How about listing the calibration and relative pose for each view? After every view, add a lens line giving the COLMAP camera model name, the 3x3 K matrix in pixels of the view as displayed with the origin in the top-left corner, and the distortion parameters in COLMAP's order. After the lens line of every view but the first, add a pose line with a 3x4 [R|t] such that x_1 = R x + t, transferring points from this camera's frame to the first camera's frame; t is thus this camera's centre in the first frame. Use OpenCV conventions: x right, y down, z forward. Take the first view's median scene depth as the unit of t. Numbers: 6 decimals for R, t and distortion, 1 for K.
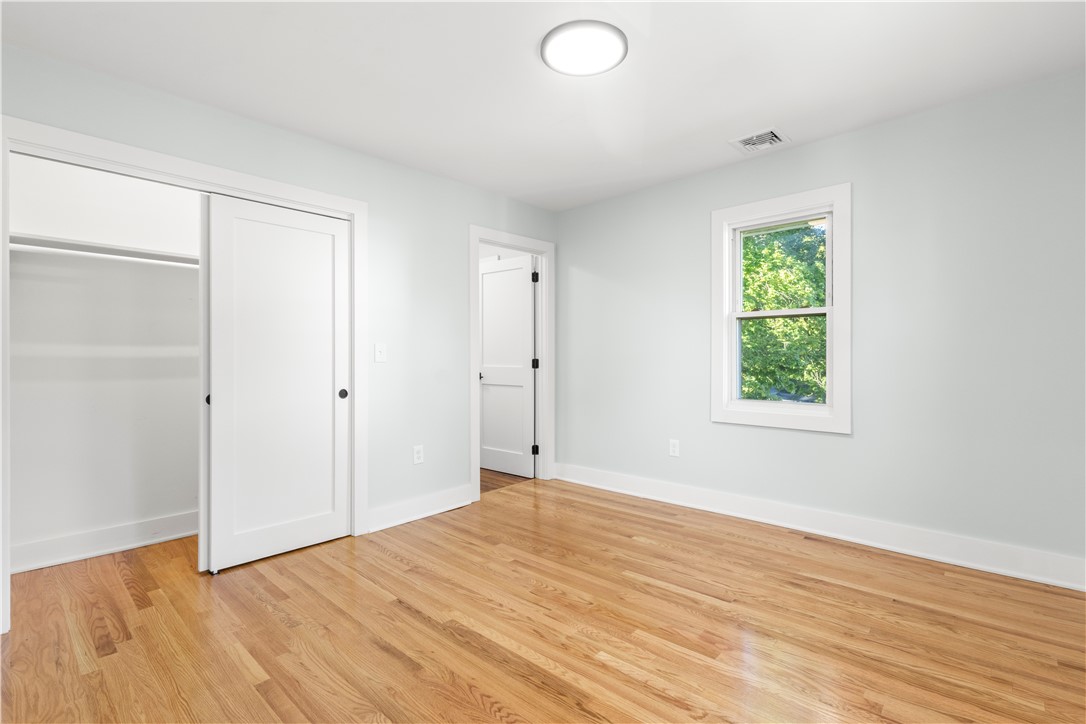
lens RADIAL K [[503.5, 0, 543.0], [0, 503.5, 362.0], [0, 0, 1]] dist [0.001754, -0.004153]
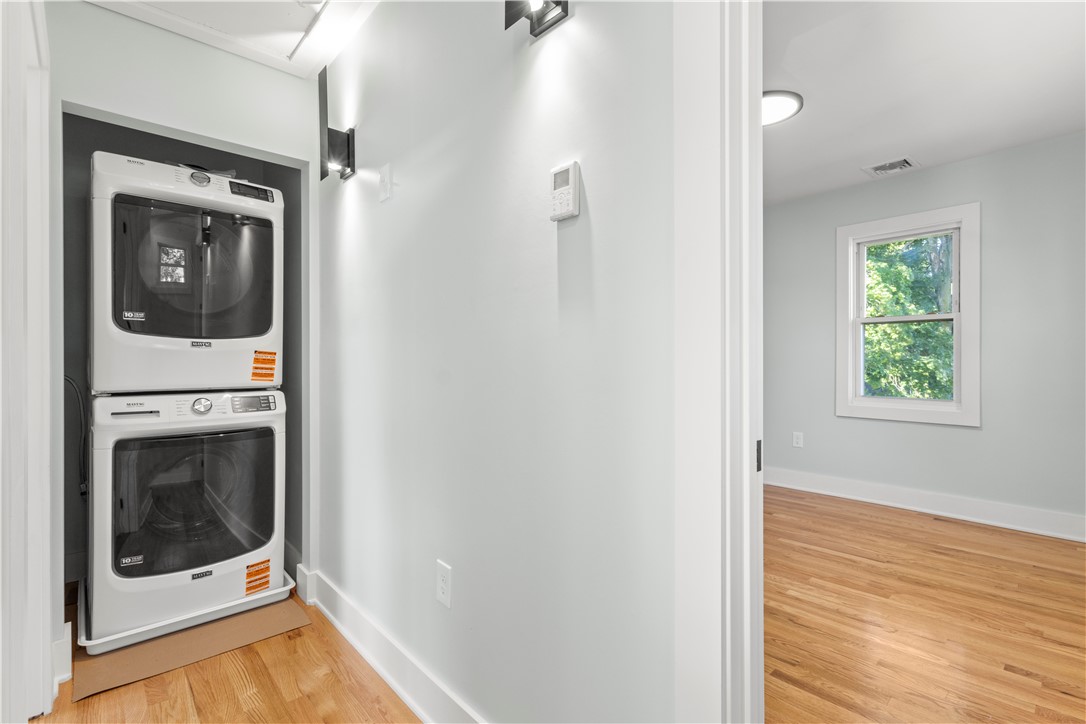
lens RADIAL K [[503.5, 0, 543.0], [0, 503.5, 362.0], [0, 0, 1]] dist [0.001754, -0.004153]
pose [[0.995699, 0.005352, -0.092497, -0.305554], [-0.006115, 0.999950, -0.007973, 0.017324], [0.092450, 0.008505, 0.995681, -0.246506]]
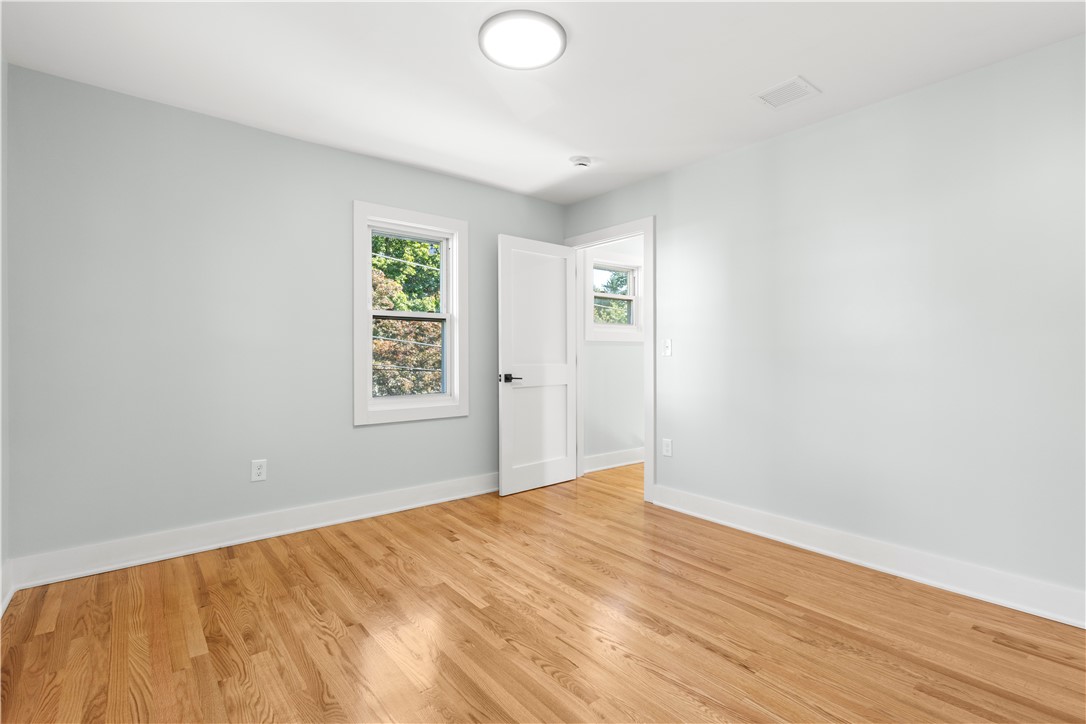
lens RADIAL K [[503.5, 0, 543.0], [0, 503.5, 362.0], [0, 0, 1]] dist [0.001754, -0.004153]
pose [[-0.989733, 0.004484, 0.142856, -0.084663], [0.008074, 0.999666, 0.024559, -0.014891], [-0.142698, 0.025460, -0.989439, 1.746114]]
